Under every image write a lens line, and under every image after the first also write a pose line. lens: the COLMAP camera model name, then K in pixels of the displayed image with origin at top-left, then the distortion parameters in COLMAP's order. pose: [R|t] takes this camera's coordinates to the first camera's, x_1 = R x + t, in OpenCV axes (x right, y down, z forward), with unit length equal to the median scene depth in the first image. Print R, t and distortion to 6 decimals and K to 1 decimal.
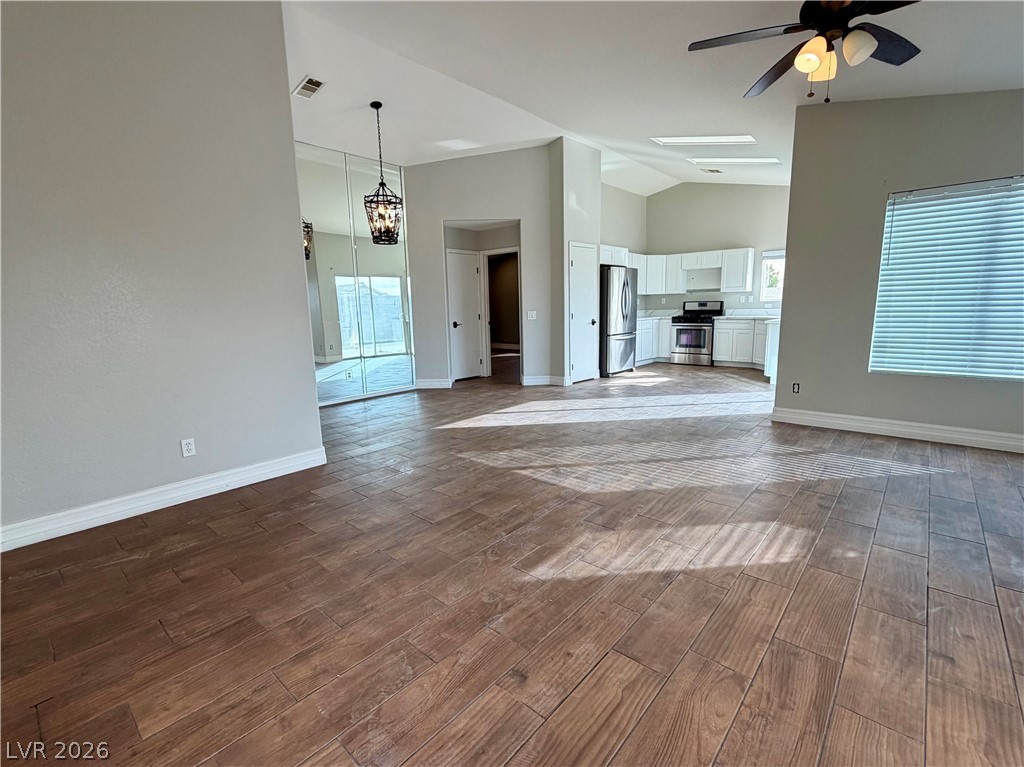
lens RADIAL K [[460.7, 0, 512.0], [0, 460.7, 383.5], [0, 0, 1]] dist [-0.000797, -0.000061]
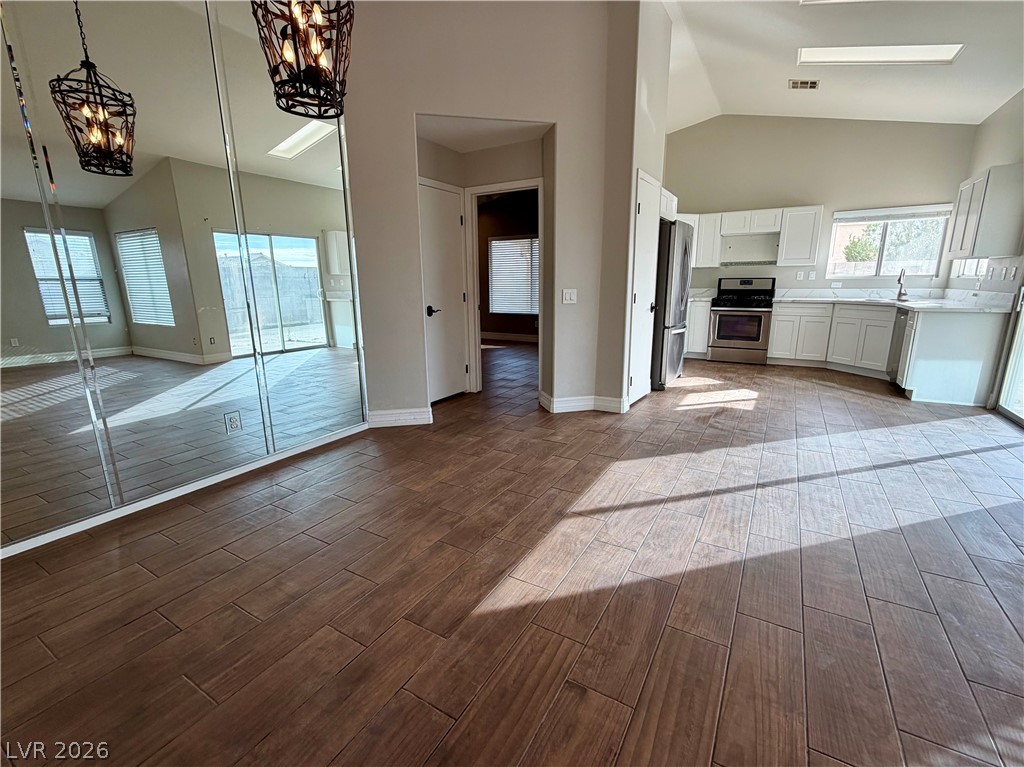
lens RADIAL K [[447.7, 0, 512.0], [0, 447.7, 383.5], [0, 0, 1]] dist [0.001252, -0.000417]
pose [[0.982590, -0.028446, 0.183595, -0.115266], [0.018388, 0.998247, 0.056254, -0.058422], [-0.184873, -0.051899, 0.981391, 0.370153]]
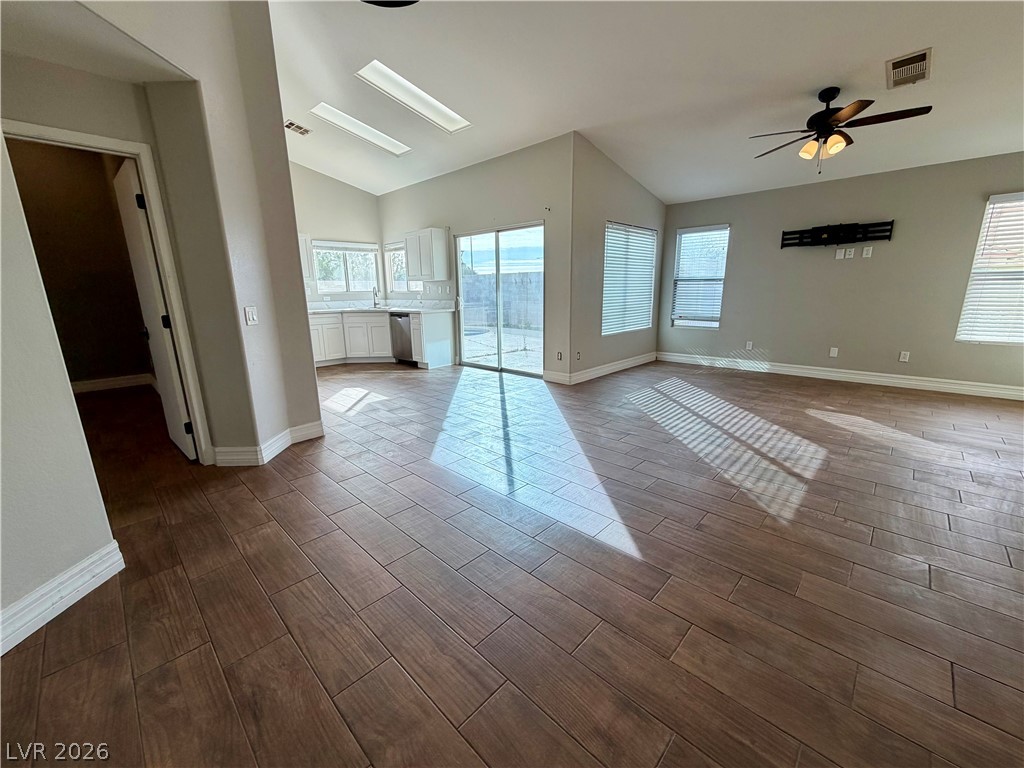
lens RADIAL K [[406.7, 0, 505.6], [0, 406.7, 384.6], [0, 0, 1]] dist [-0.002693, -0.000242]
pose [[0.049867, -0.205609, 0.977363, -0.300621], [0.179231, 0.964537, 0.193766, -0.094629], [-0.982542, 0.165511, 0.084950, 0.601433]]
